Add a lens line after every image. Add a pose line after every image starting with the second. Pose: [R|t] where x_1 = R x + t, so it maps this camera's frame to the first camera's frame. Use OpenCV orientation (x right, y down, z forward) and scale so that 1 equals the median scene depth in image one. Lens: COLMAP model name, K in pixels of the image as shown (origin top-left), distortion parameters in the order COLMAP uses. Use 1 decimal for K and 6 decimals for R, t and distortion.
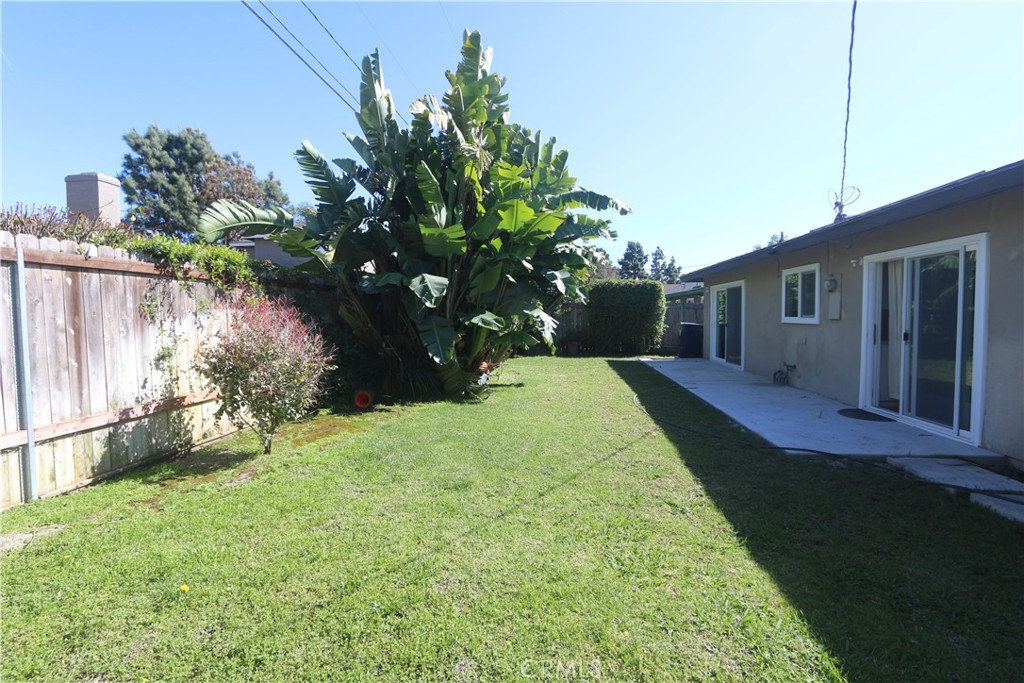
lens RADIAL K [[468.2, 0, 511.7], [0, 468.2, 339.6], [0, 0, 1]] dist [-0.010683, 0.000131]
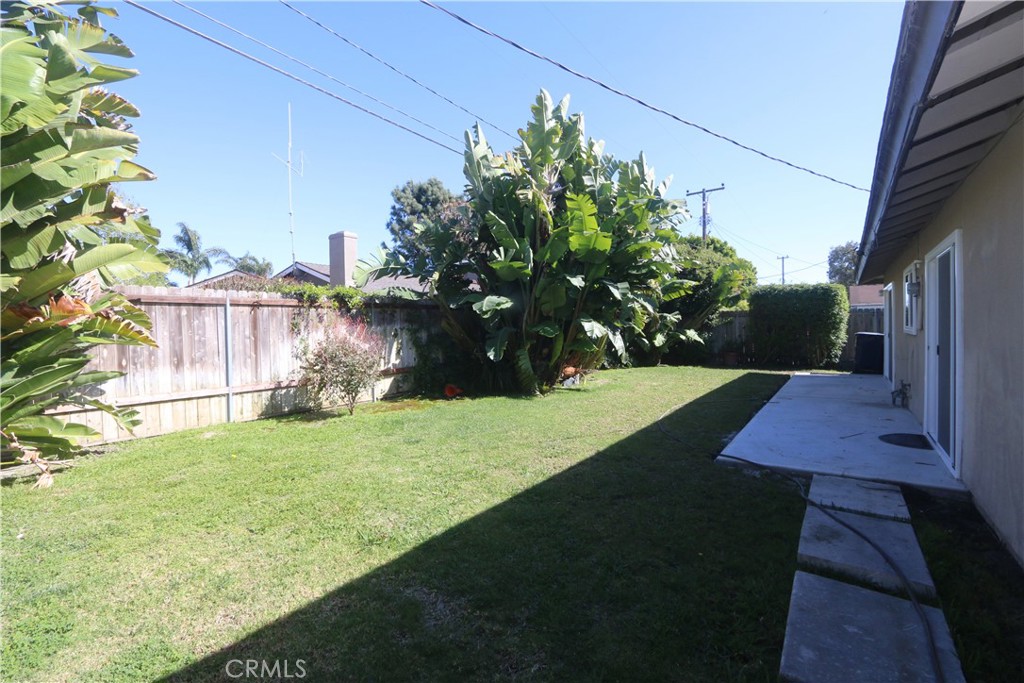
lens RADIAL K [[468.2, 0, 506.2], [0, 468.2, 339.9], [0, 0, 1]] dist [-0.010683, 0.000131]
pose [[0.880856, 0.008612, -0.473306, 0.781466], [-0.017073, 0.999762, -0.013582, -0.002065], [0.473076, 0.020045, 0.880794, -0.181242]]
